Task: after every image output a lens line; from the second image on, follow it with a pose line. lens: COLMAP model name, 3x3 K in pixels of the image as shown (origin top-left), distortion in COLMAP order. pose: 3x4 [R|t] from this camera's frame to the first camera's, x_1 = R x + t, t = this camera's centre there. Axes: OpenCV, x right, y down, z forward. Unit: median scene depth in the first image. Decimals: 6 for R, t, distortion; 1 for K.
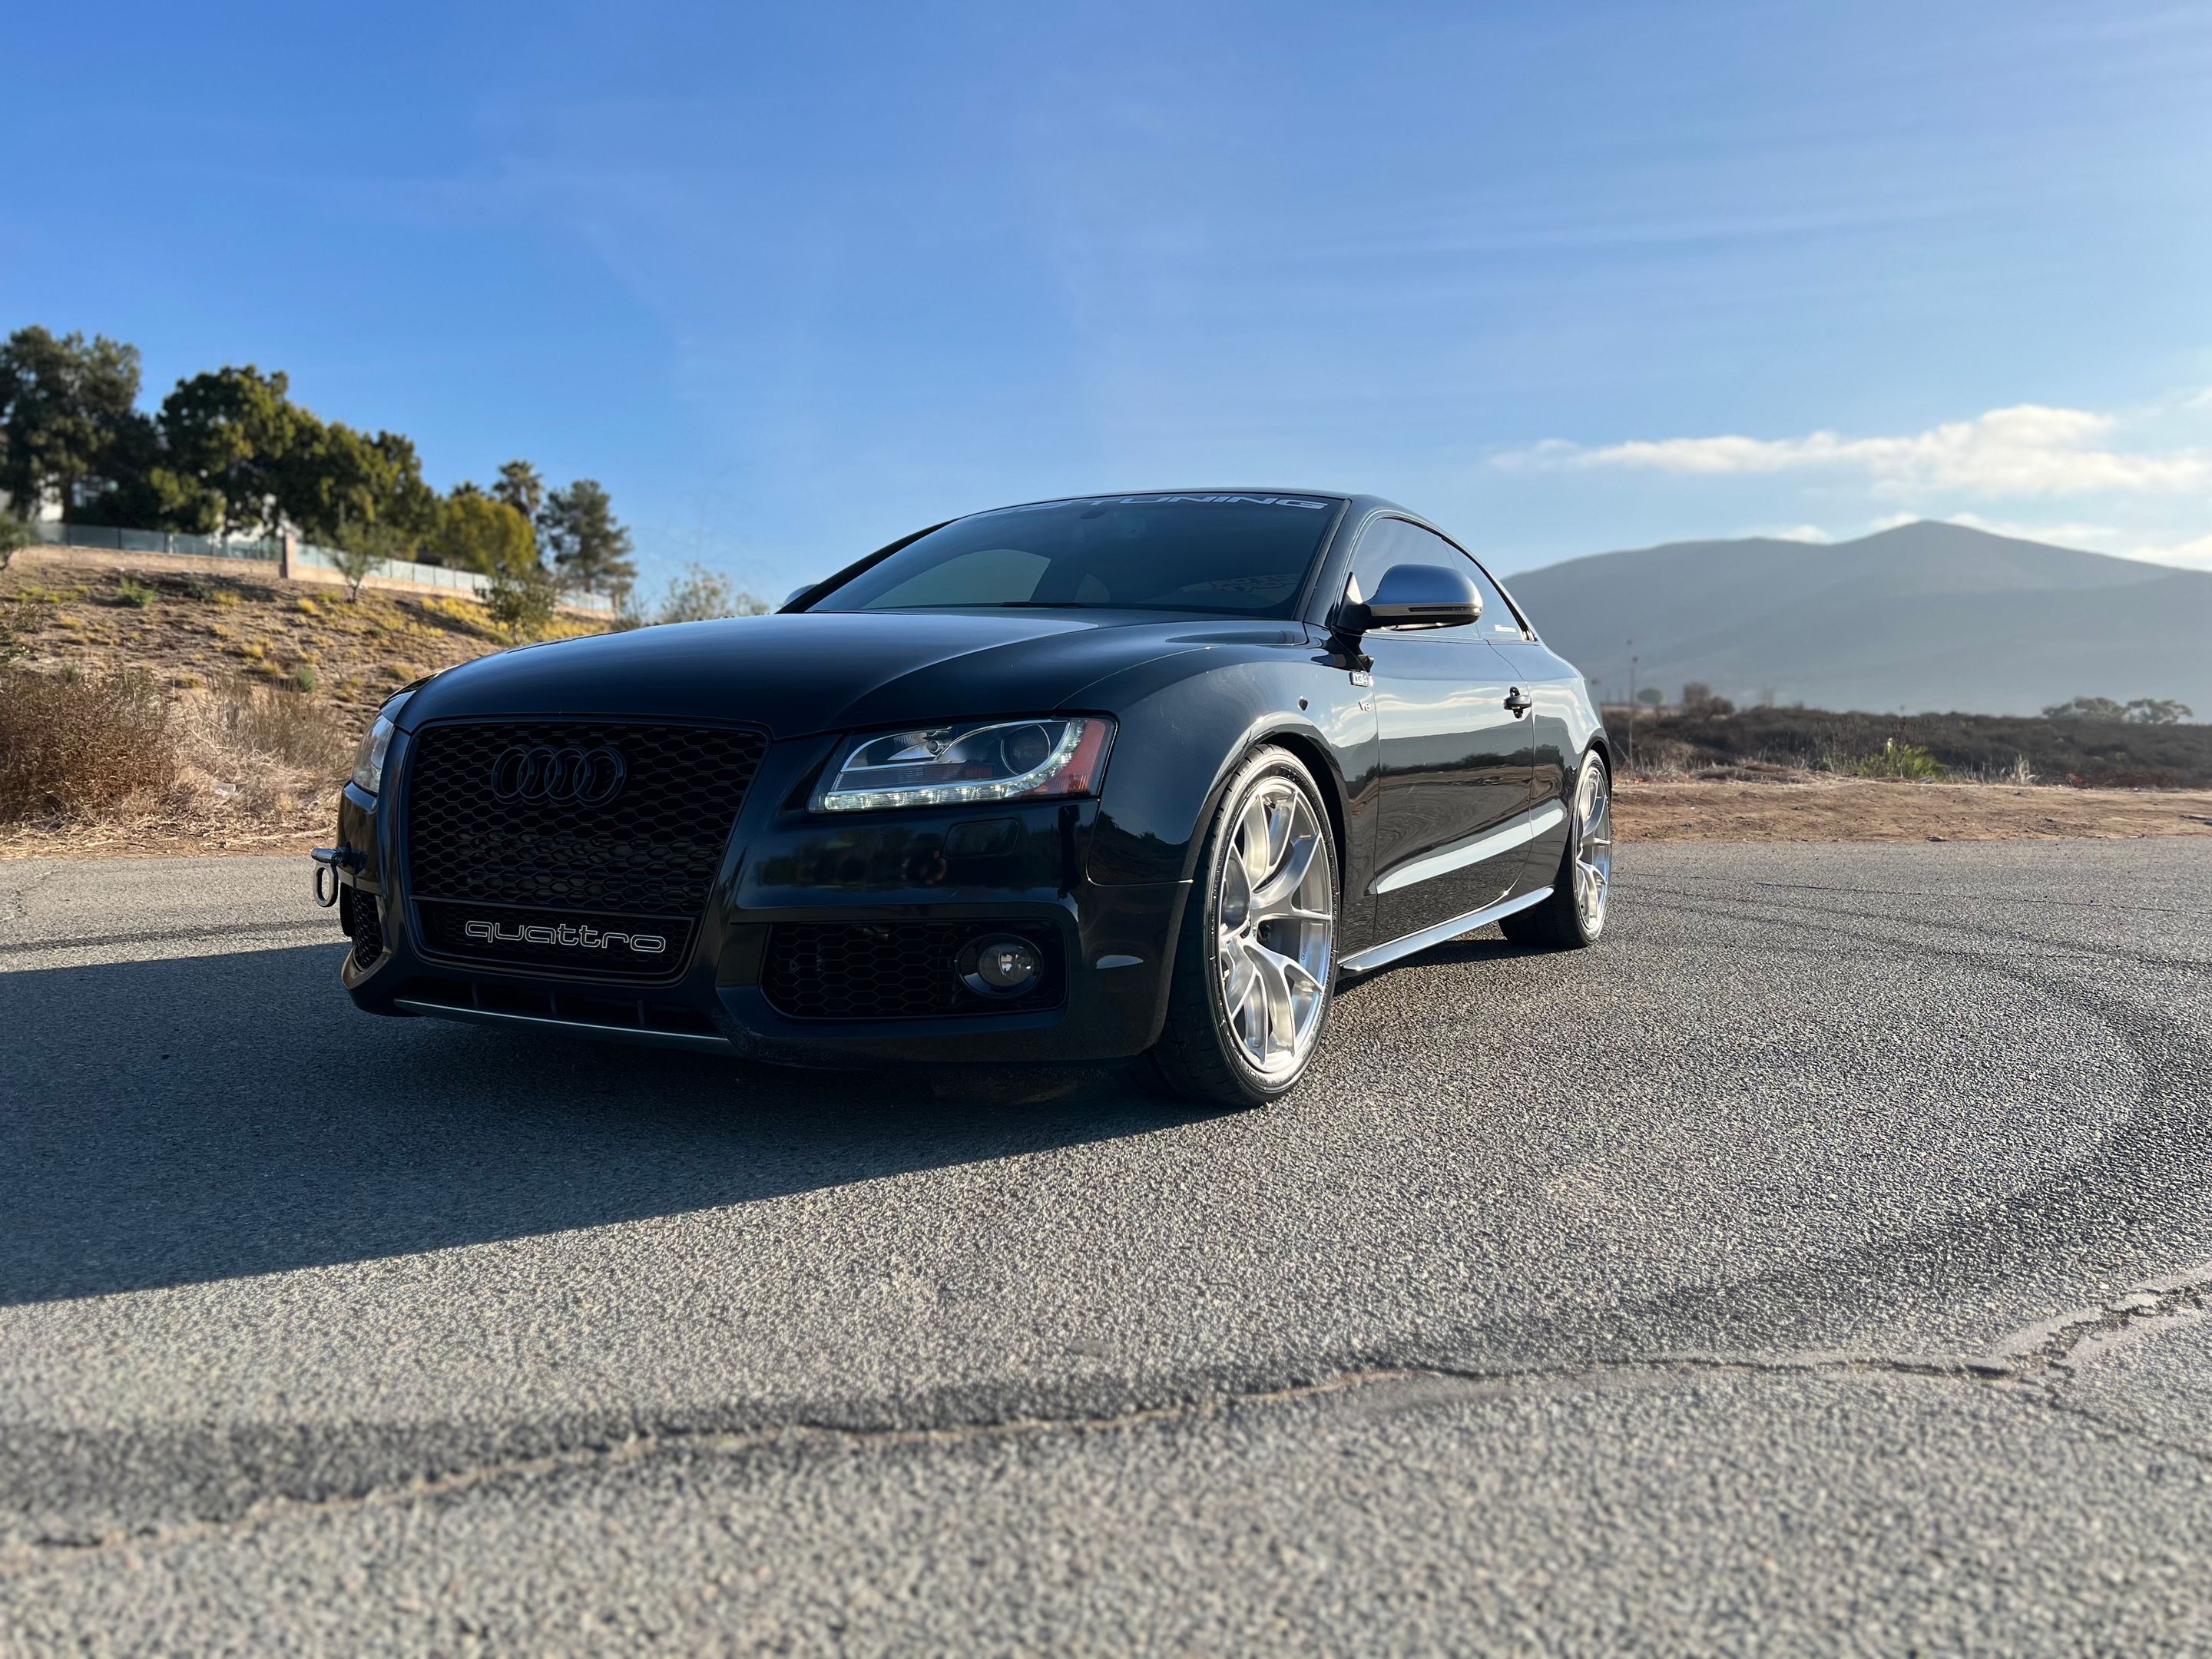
lens RADIAL K [[1693.6, 0, 1109.4], [0, 1693.6, 826.2], [0, 0, 1]] dist [0.023234, -0.004418]
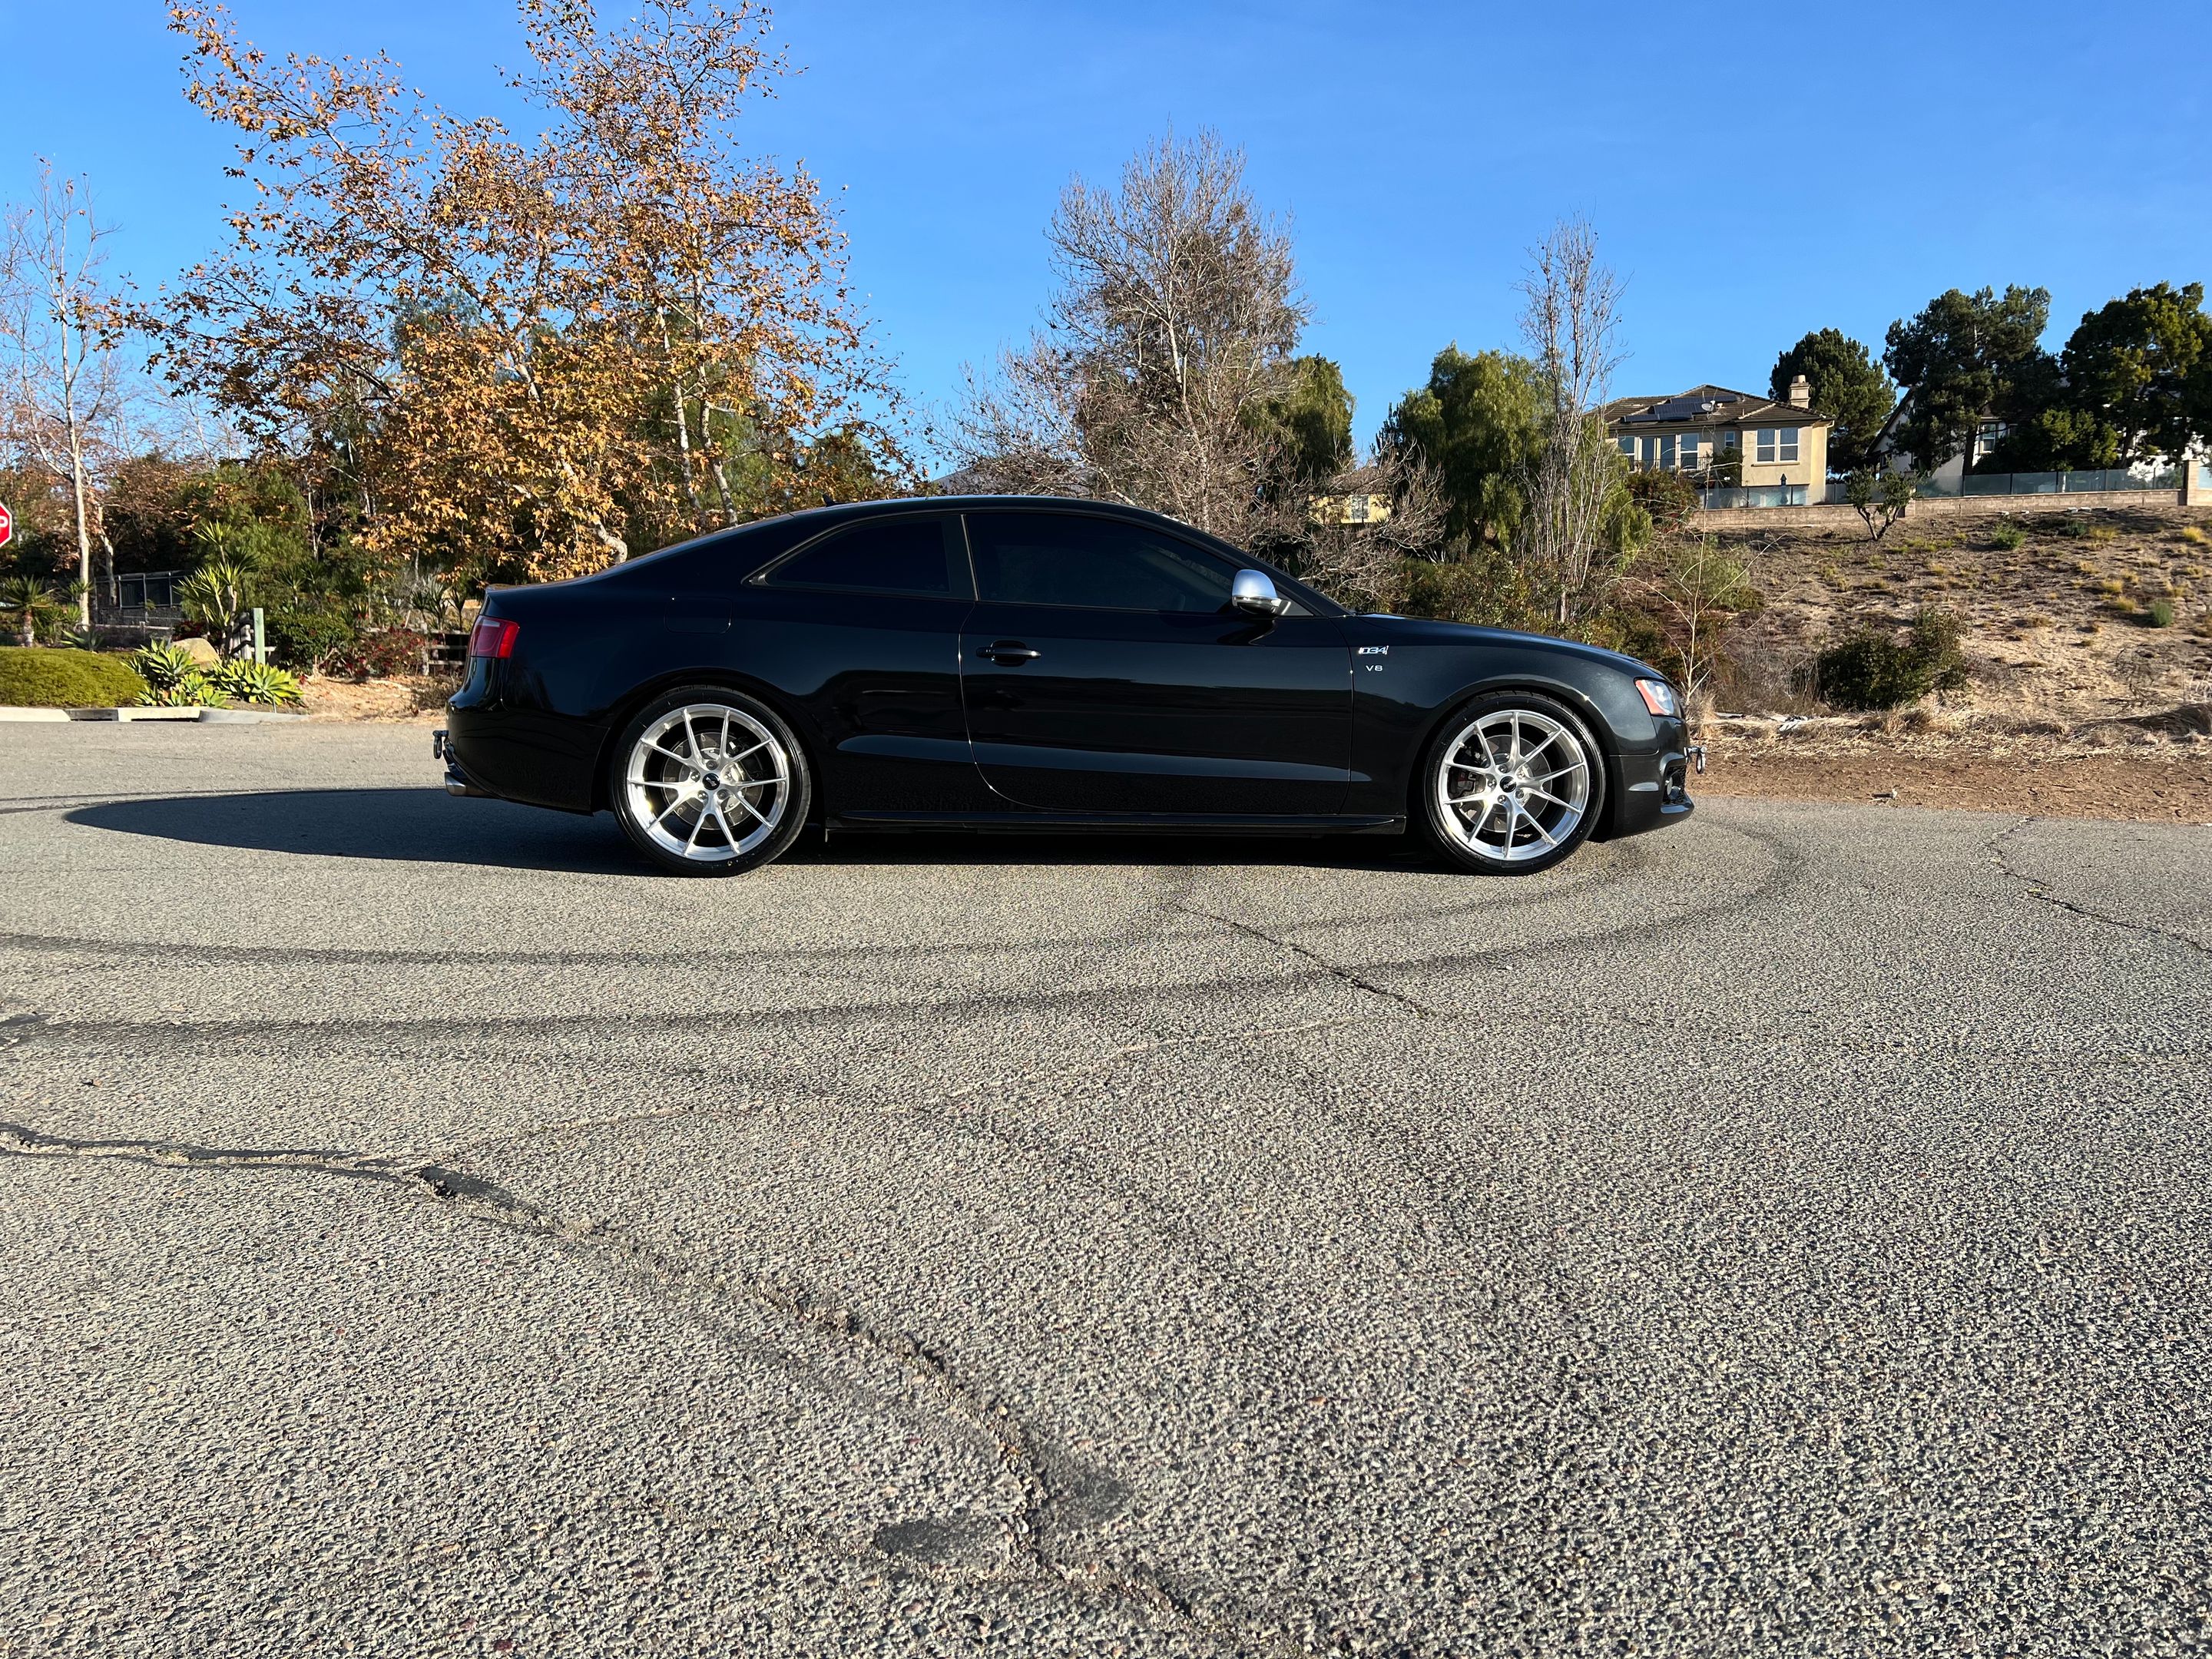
lens RADIAL K [[1683.3, 0, 1106.0], [0, 1683.3, 829.5], [0, 0, 1]] dist [0.051288, -0.048298]
pose [[0.456565, 0.075736, -0.886461, 0.100965], [-0.042369, 0.997091, 0.063366, -0.002152], [0.888681, 0.008627, 0.458445, 0.046699]]
